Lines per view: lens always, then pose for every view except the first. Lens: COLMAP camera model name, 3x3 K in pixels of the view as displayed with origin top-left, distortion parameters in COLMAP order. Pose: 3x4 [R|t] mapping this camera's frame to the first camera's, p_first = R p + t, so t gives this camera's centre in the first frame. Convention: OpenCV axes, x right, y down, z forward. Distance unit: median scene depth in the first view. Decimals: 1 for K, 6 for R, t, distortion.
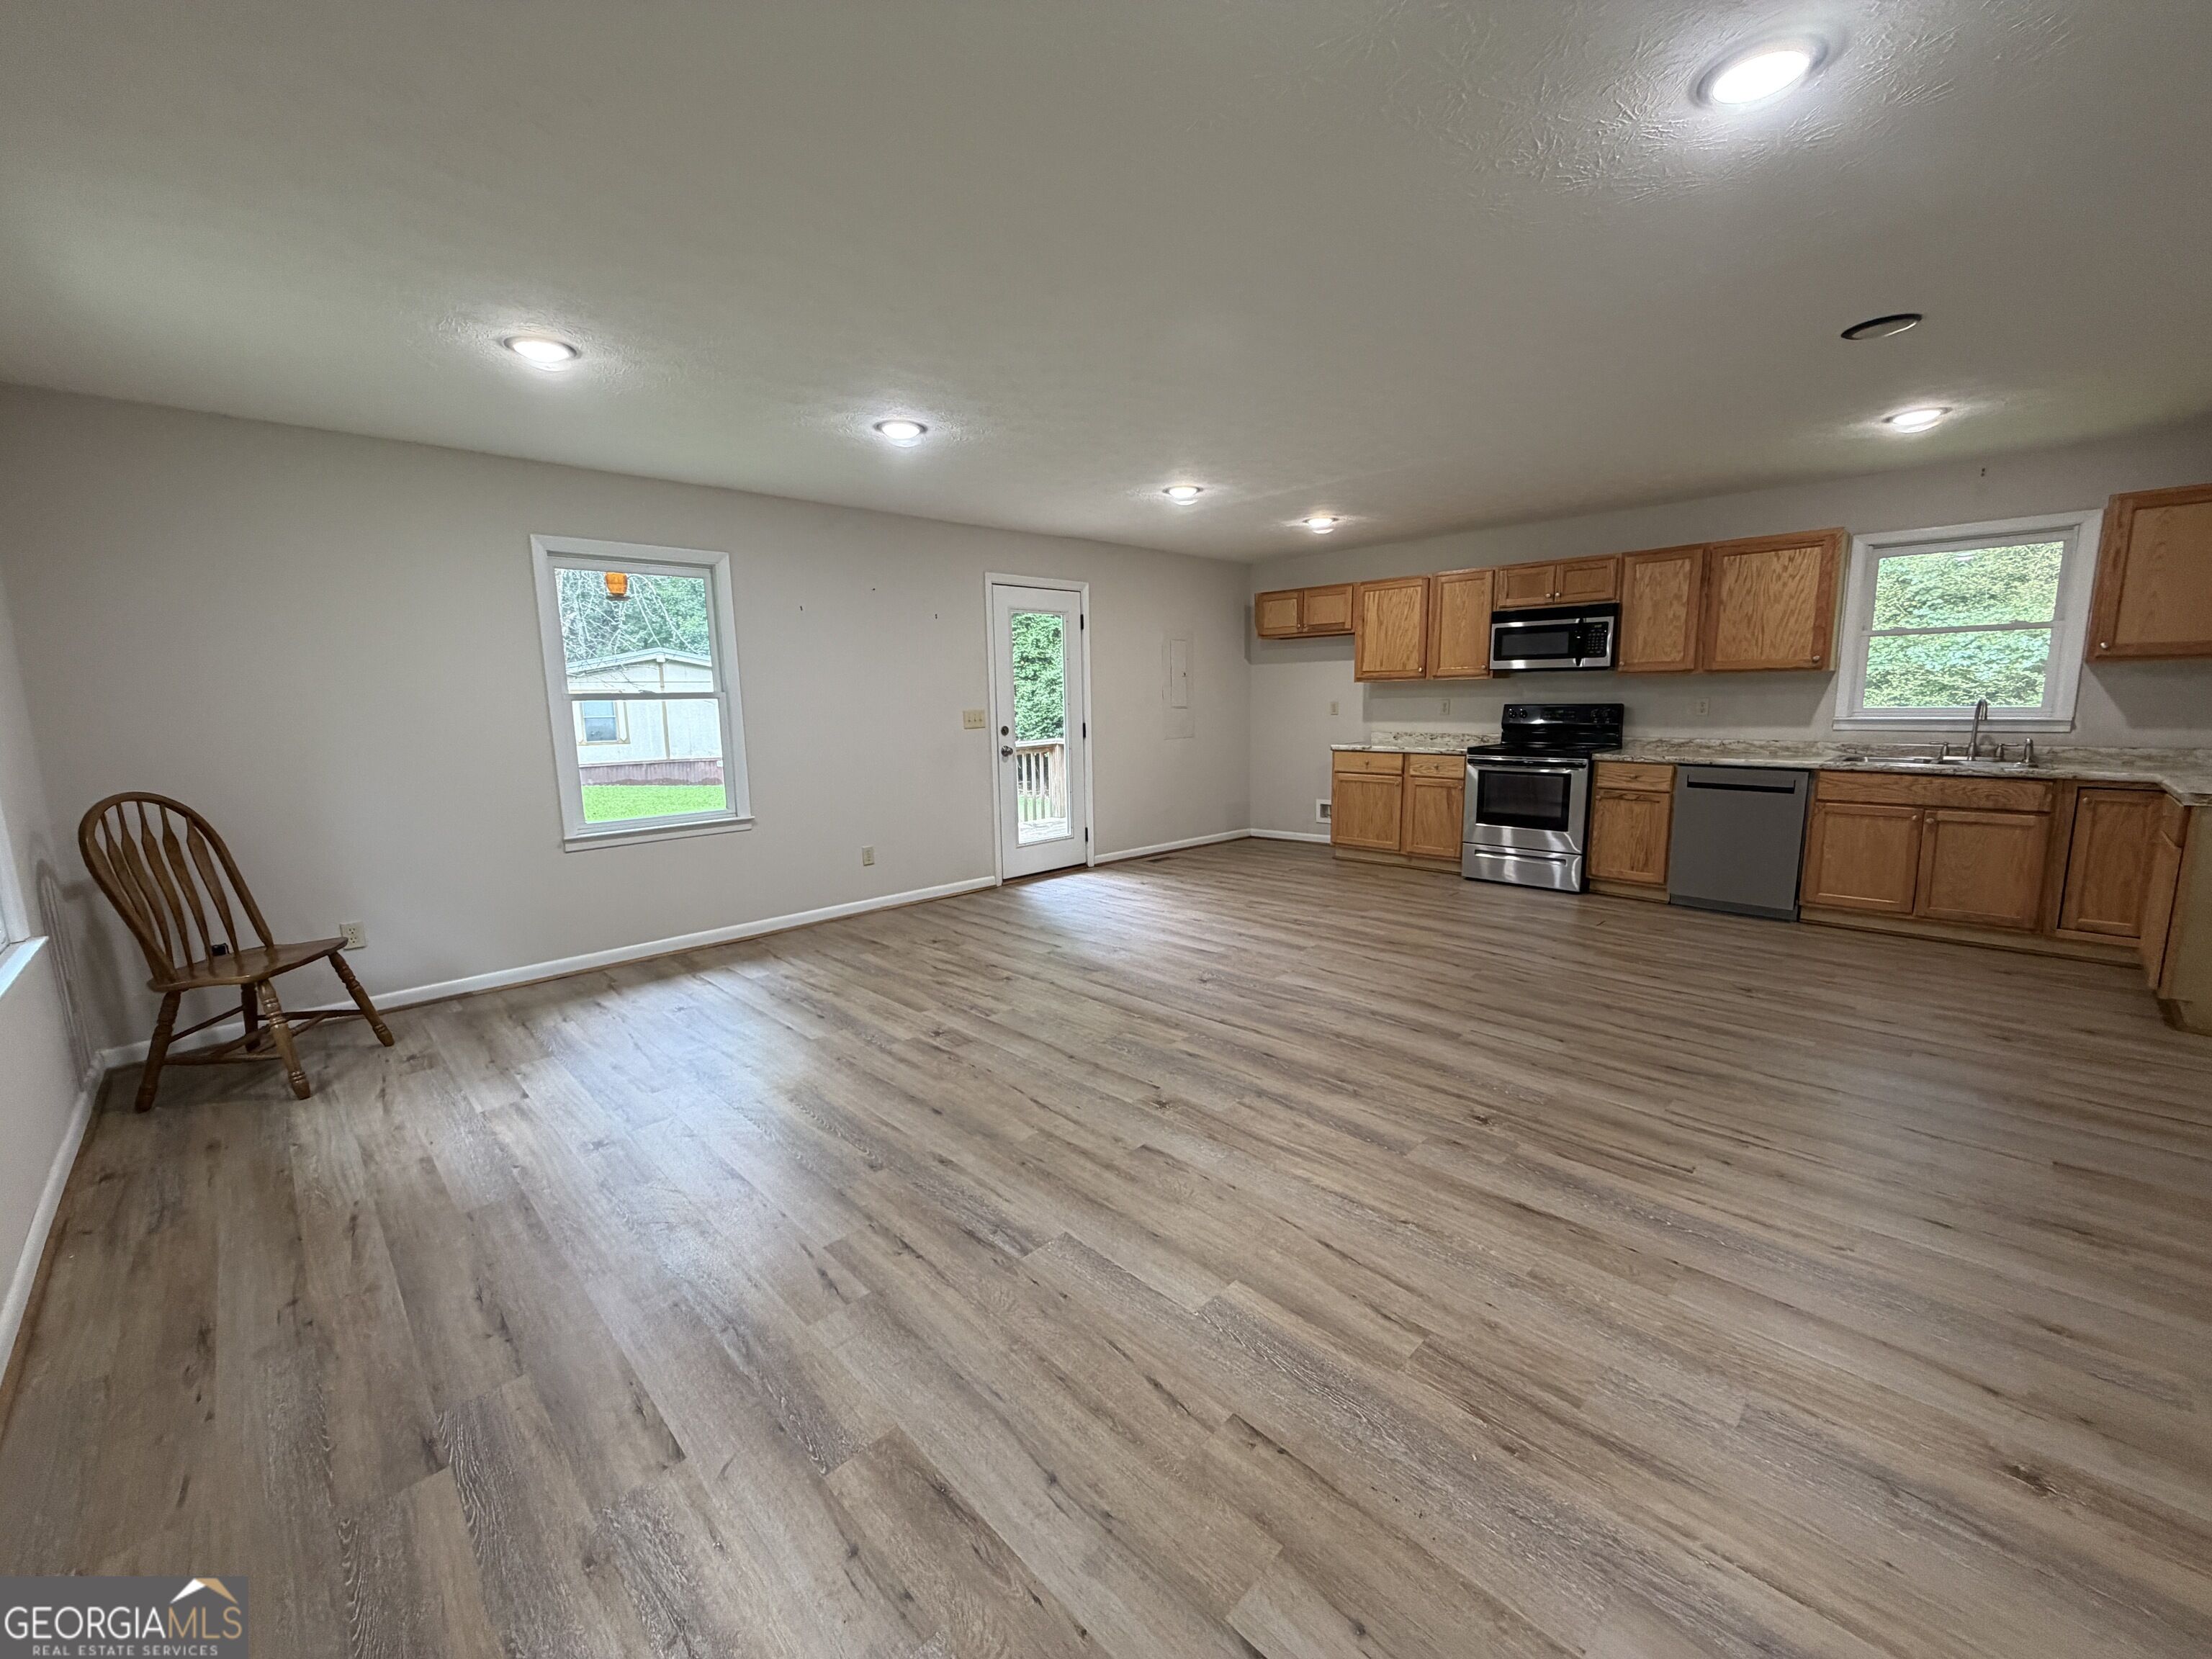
lens RADIAL K [[883.7, 0, 1103.6], [0, 883.7, 832.0], [0, 0, 1]] dist [-0.002306, -0.000019]
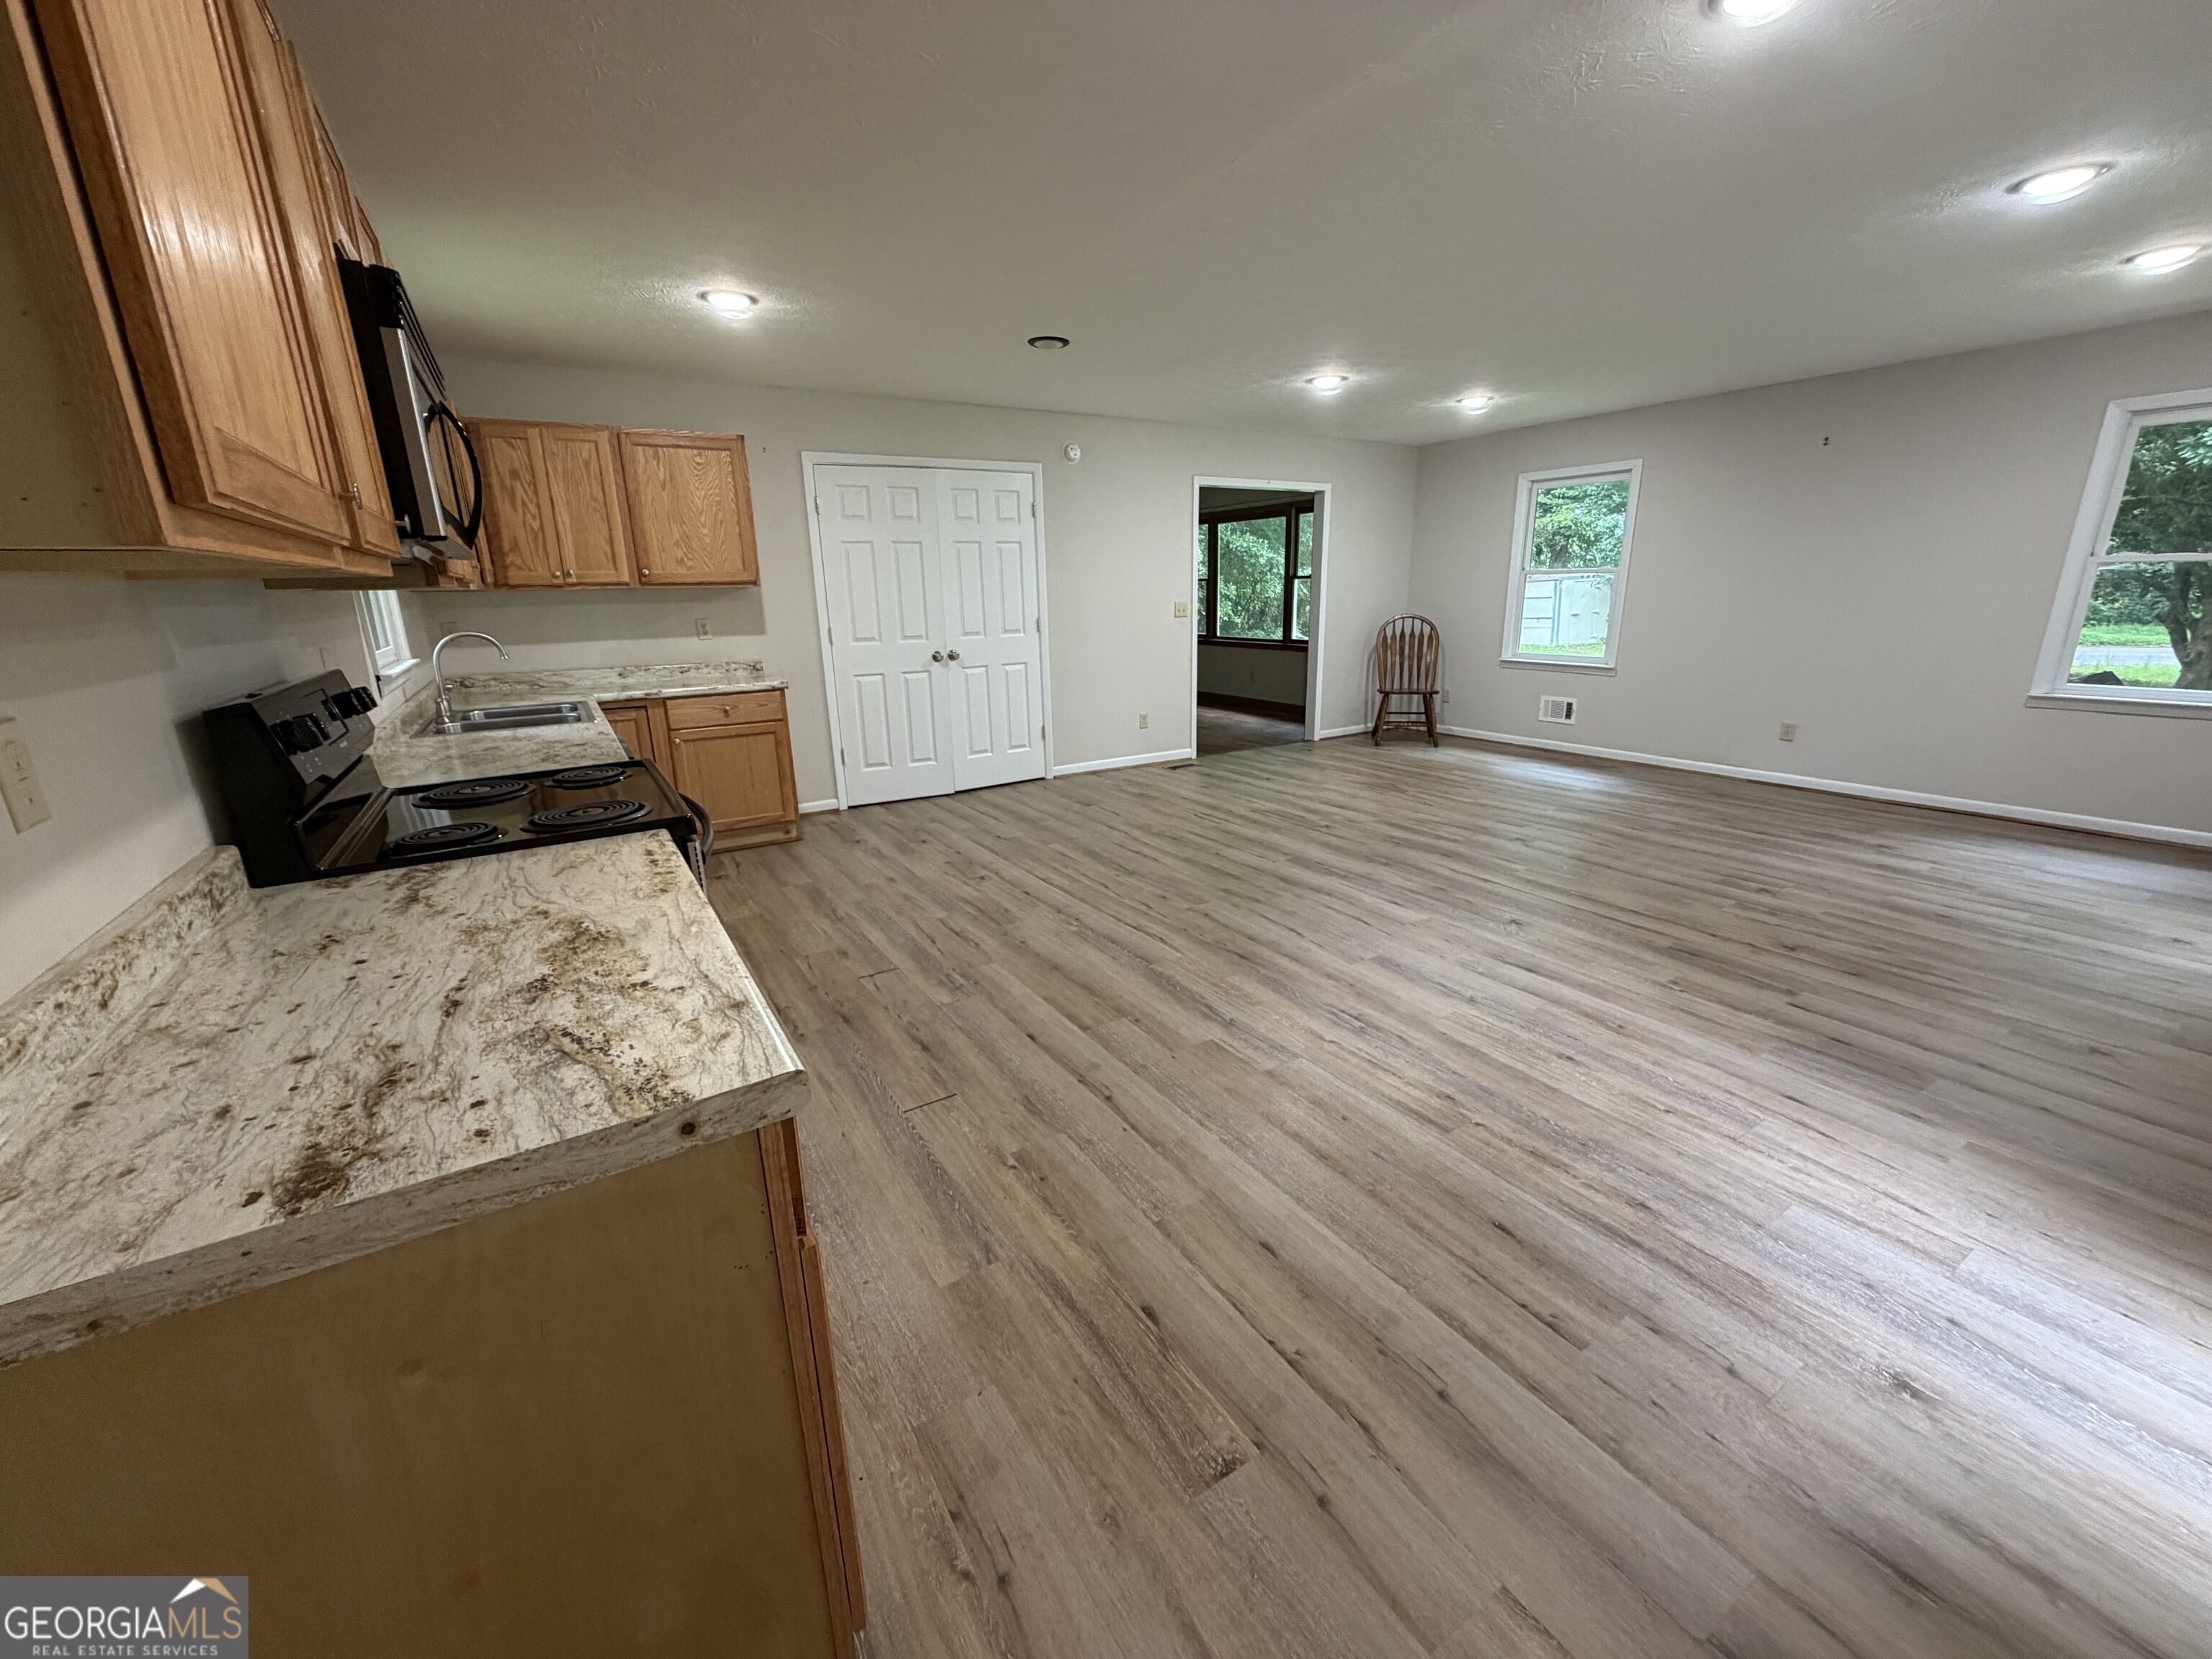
lens RADIAL K [[883.7, 0, 1103.2], [0, 883.7, 829.0], [0, 0, 1]] dist [-0.002306, -0.000019]
pose [[-0.975063, -0.017985, 0.221198, 0.341068], [0.075393, 0.910589, 0.406378, -0.319200], [-0.208729, 0.412921, -0.886526, 1.949405]]
